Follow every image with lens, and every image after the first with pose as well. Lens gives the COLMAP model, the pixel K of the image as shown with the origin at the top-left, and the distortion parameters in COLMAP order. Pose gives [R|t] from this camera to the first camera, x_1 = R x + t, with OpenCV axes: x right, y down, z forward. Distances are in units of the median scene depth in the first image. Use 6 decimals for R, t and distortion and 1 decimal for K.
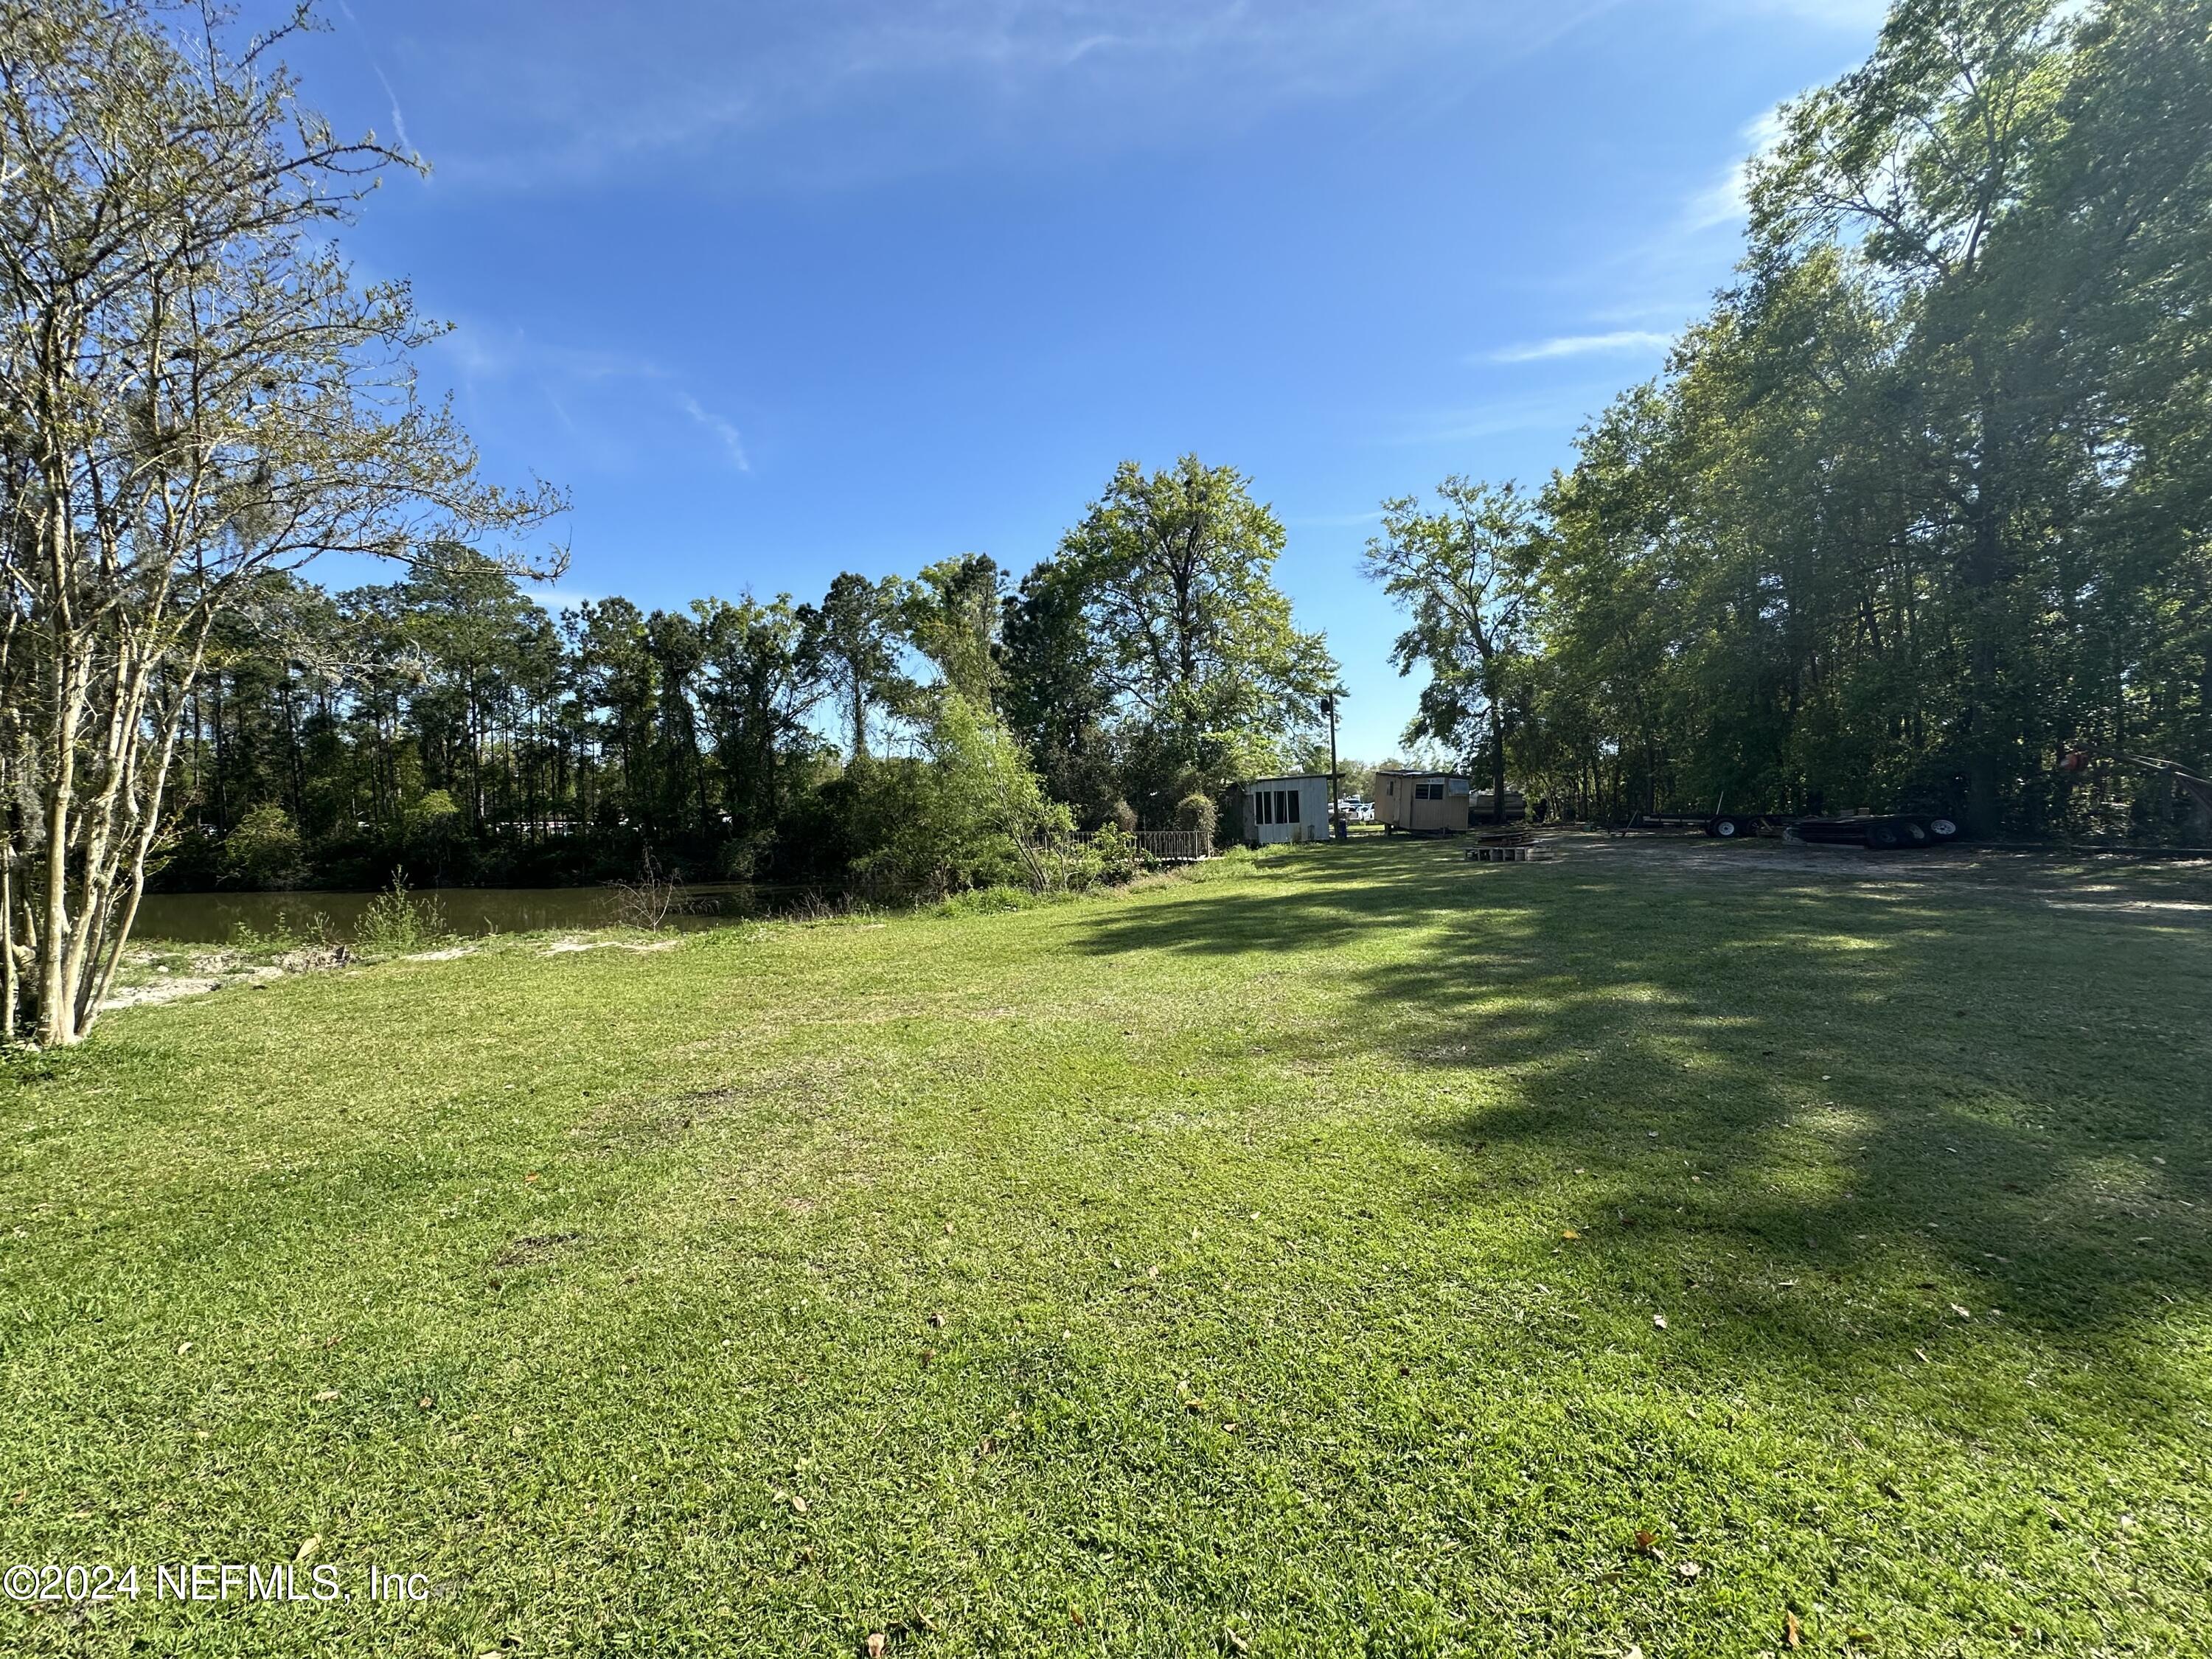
lens RADIAL K [[882.0, 0, 1104.5], [0, 882.0, 826.0], [0, 0, 1]] dist [-0.001057, 0.000847]
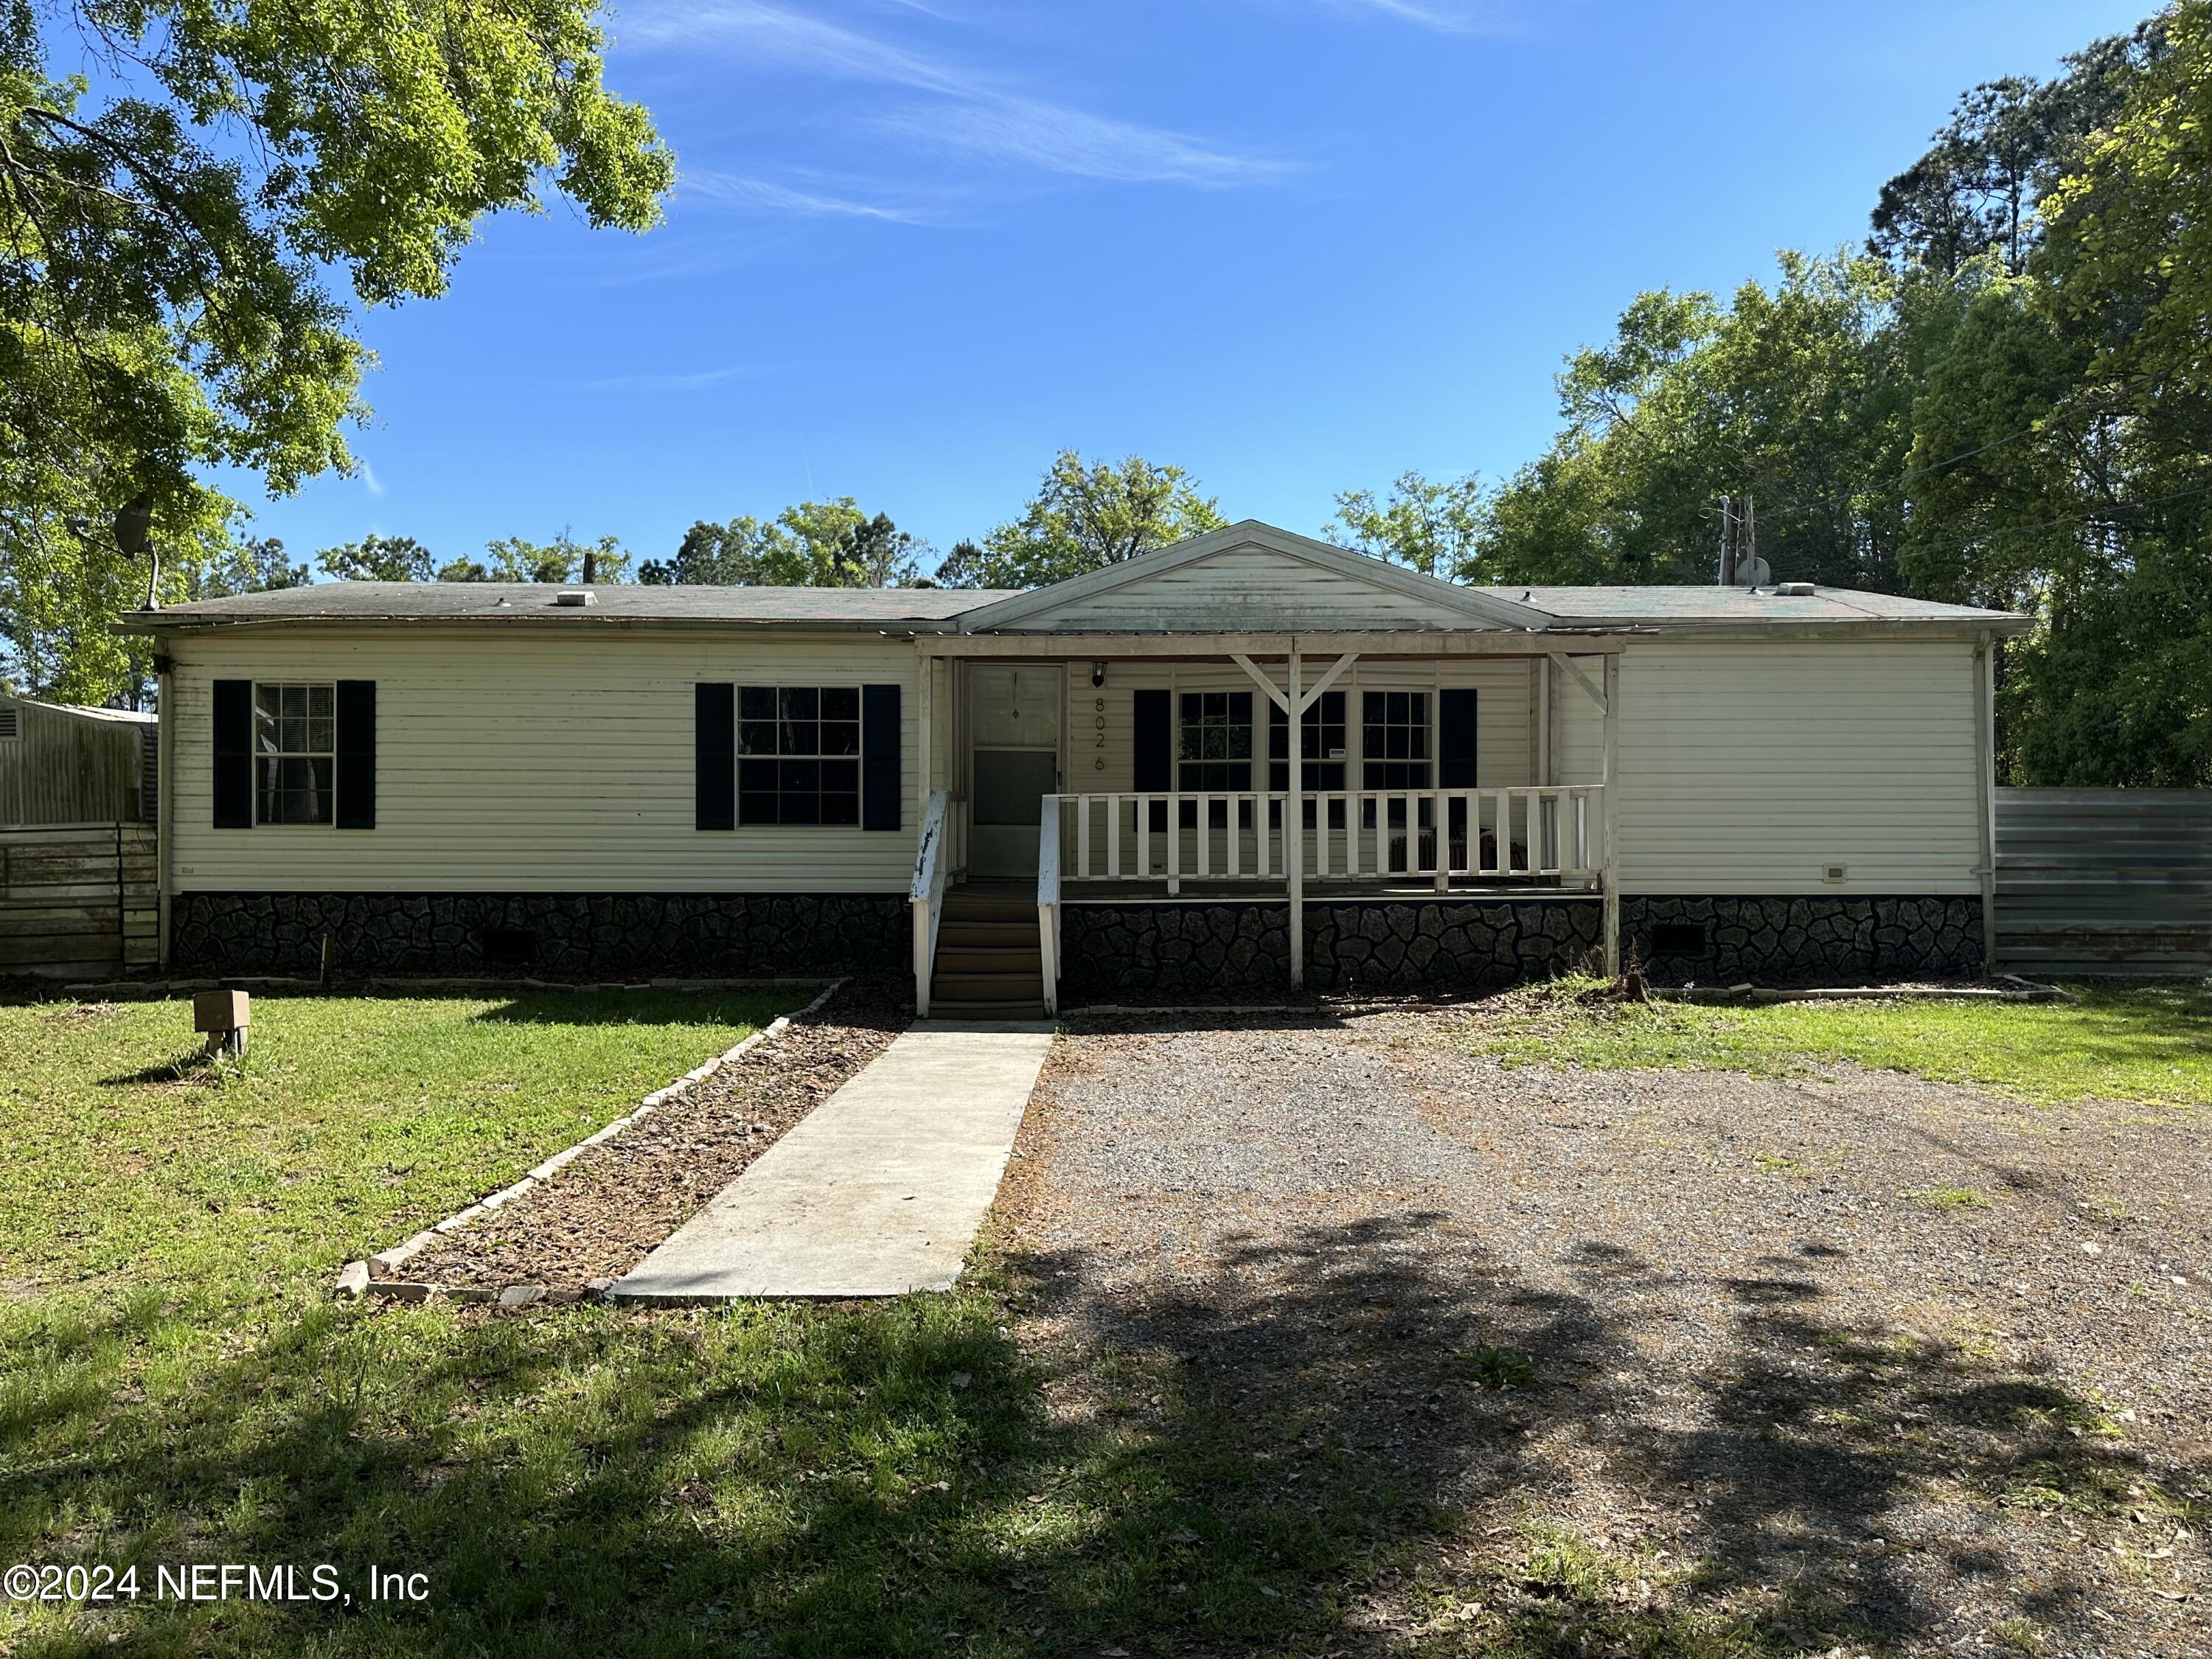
lens RADIAL K [[1583.6, 0, 1108.6], [0, 1583.6, 829.9], [0, 0, 1]] dist [0.000034, -0.000025]
pose [[0.993047, 0.023325, 0.115384, -0.099372], [-0.022382, 0.999705, -0.009467, 0.002272], [-0.115571, 0.006818, 0.993276, -0.584163]]
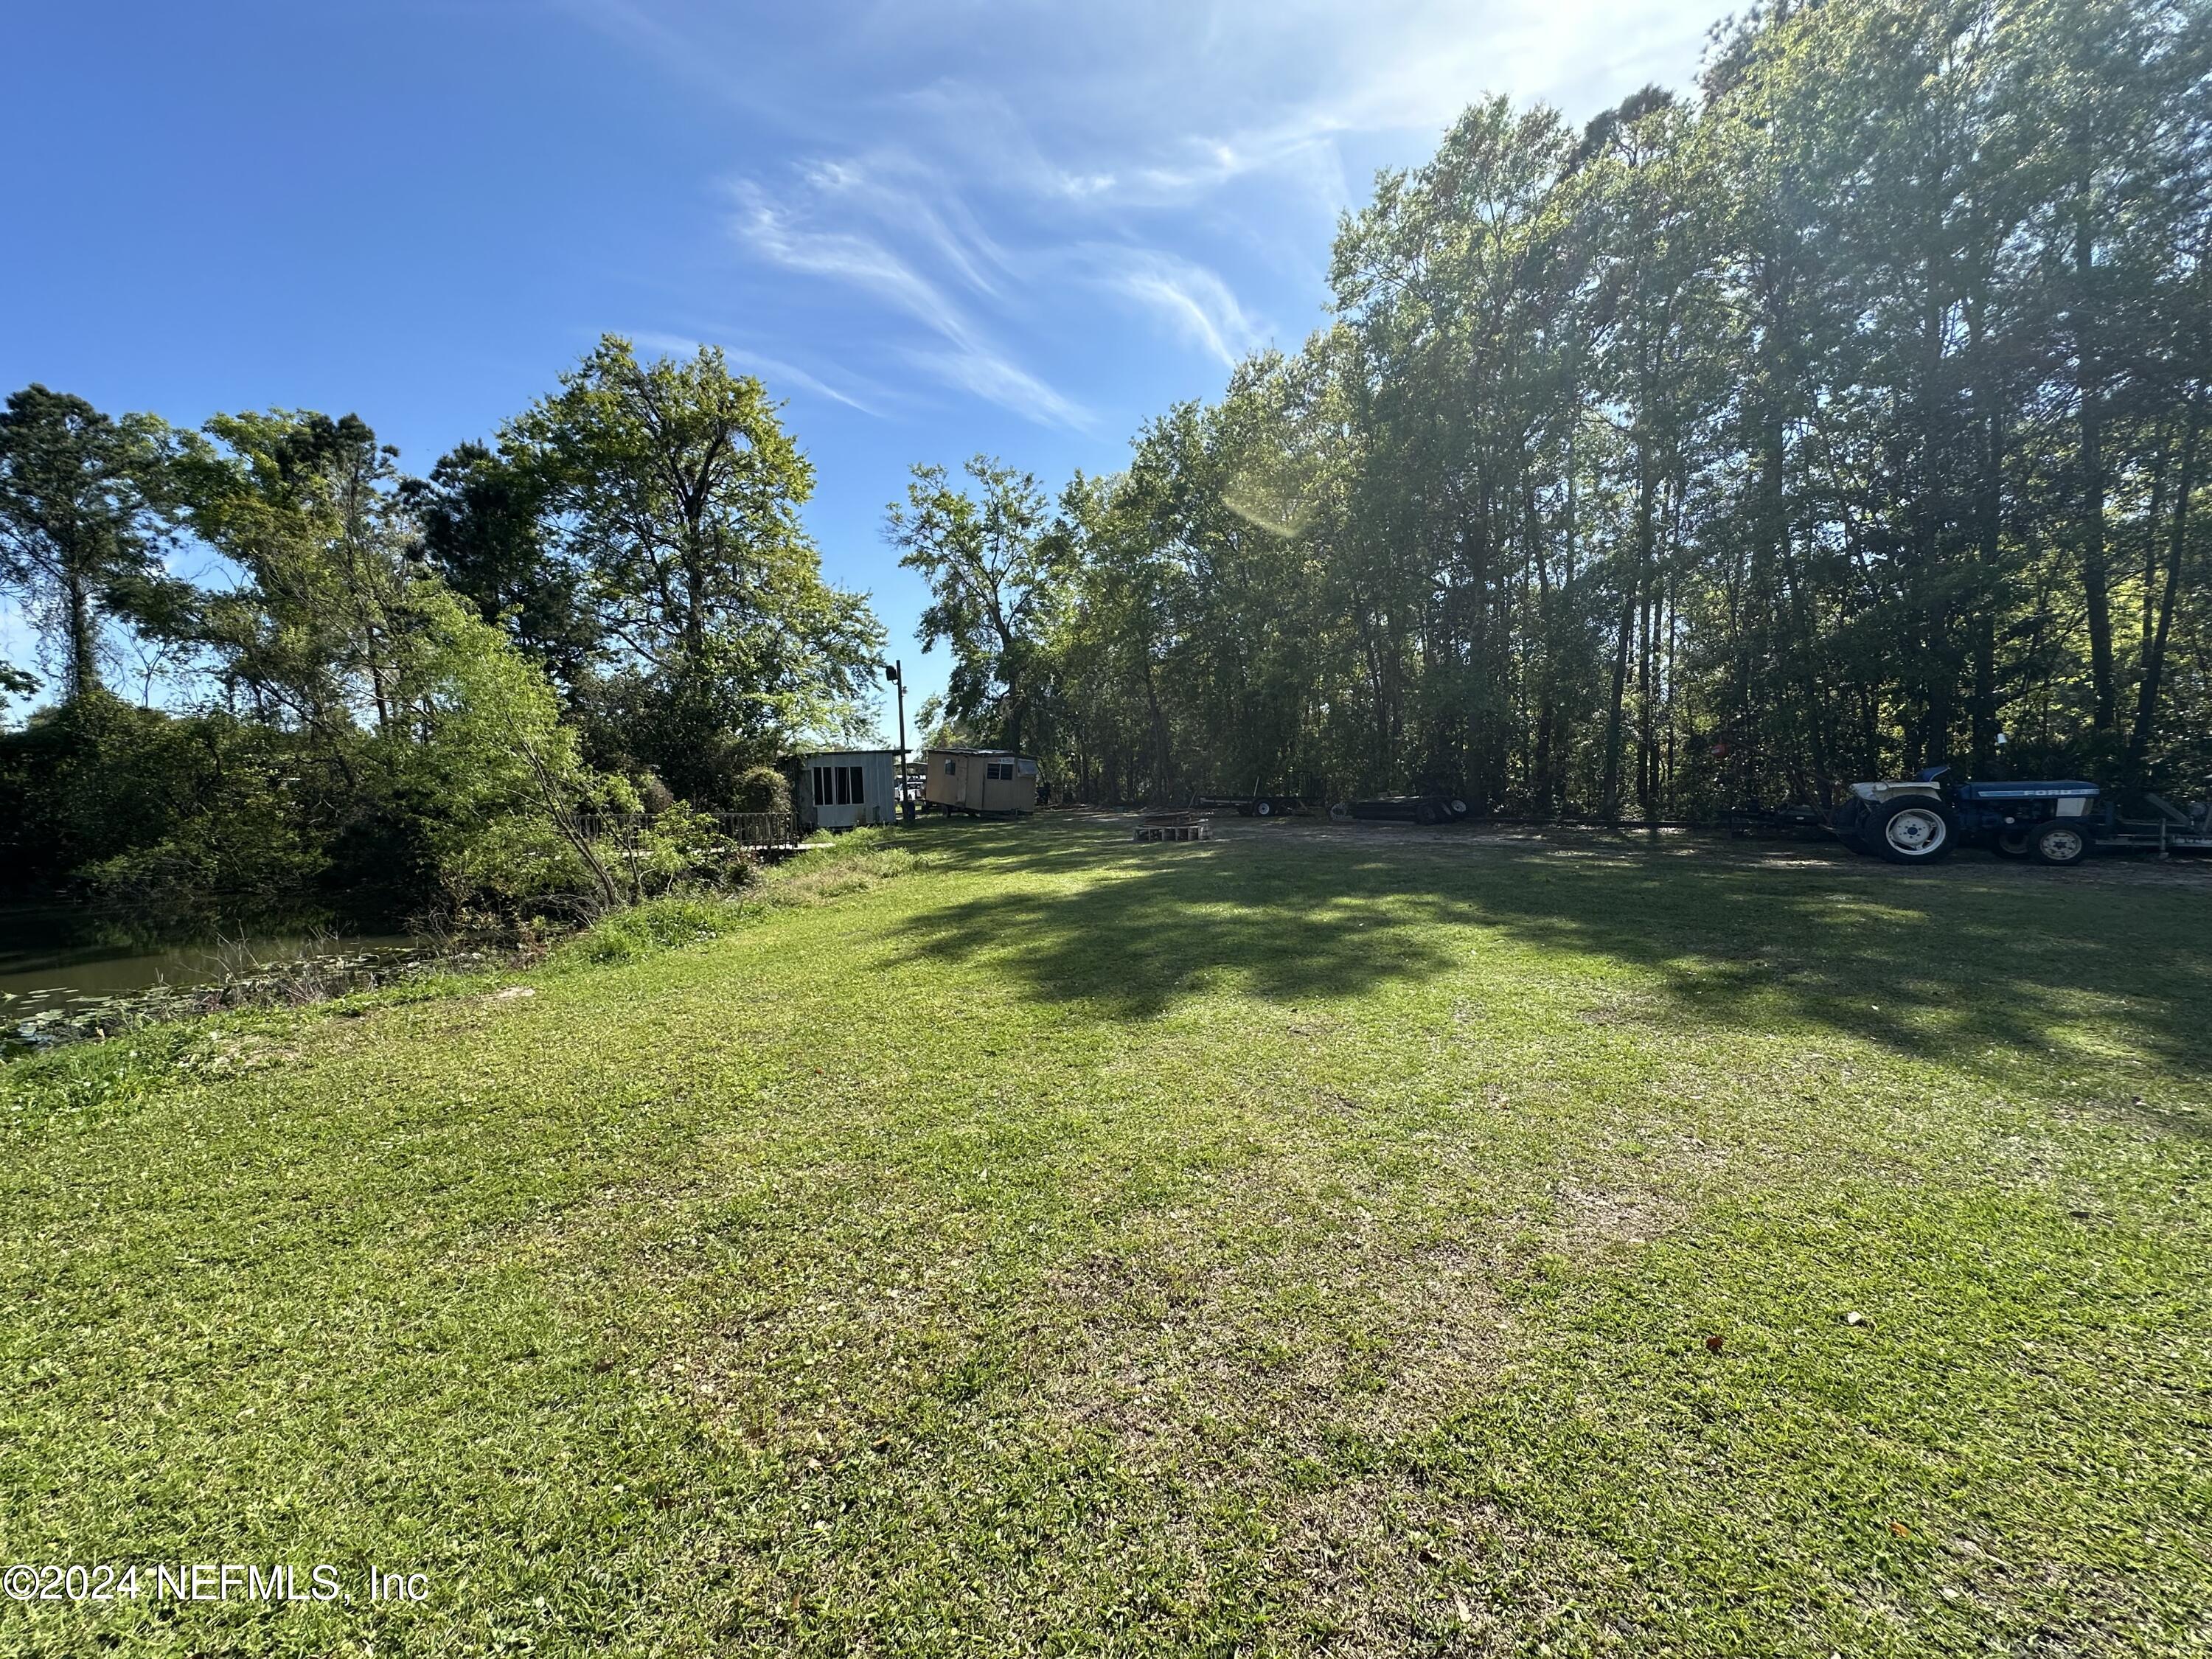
lens RADIAL K [[882.0, 0, 1105.0], [0, 882.0, 828.1], [0, 0, 1]] dist [-0.001057, 0.000847]
pose [[0.813683, -0.012398, 0.581176, -0.069126], [0.000611, 0.999790, 0.020473, 0.002310], [-0.581308, -0.016303, 0.813520, 0.099640]]
